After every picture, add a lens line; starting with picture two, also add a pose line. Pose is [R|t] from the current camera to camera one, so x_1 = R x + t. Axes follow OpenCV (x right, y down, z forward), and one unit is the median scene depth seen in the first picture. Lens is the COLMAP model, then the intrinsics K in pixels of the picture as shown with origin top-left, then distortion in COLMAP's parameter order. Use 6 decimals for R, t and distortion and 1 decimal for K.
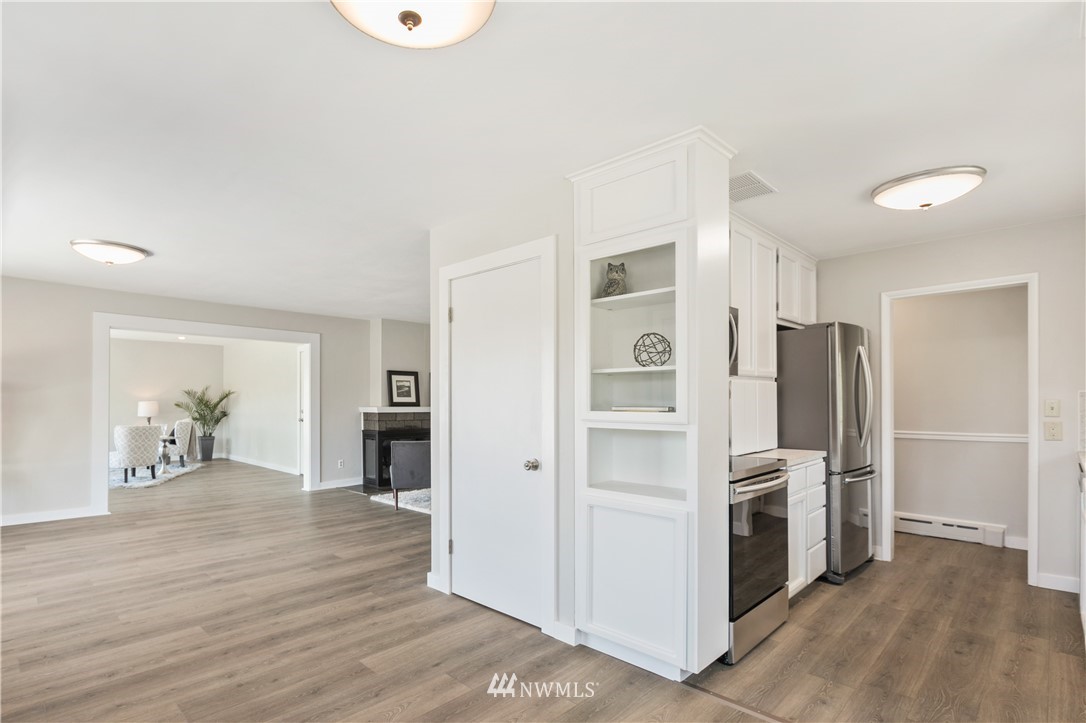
lens RADIAL K [[533.1, 0, 494.0], [0, 533.1, 400.4], [0, 0, 1]] dist [0.001604, -0.000052]
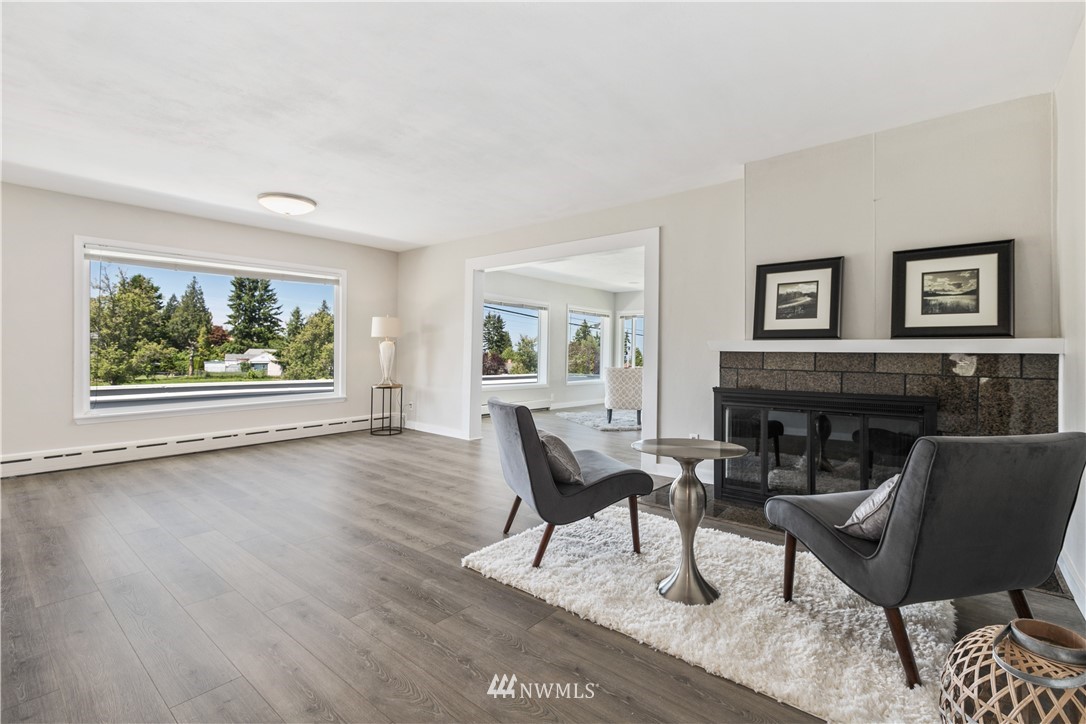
lens RADIAL K [[495.4, 0, 559.4], [0, 495.4, 358.3], [0, 0, 1]] dist [-0.003710, -0.000279]
pose [[0.112205, 0.002829, -0.993681, 0.219585], [-0.012261, 0.999924, 0.001462, 0.028600], [0.993609, 0.012020, 0.112231, 0.749902]]
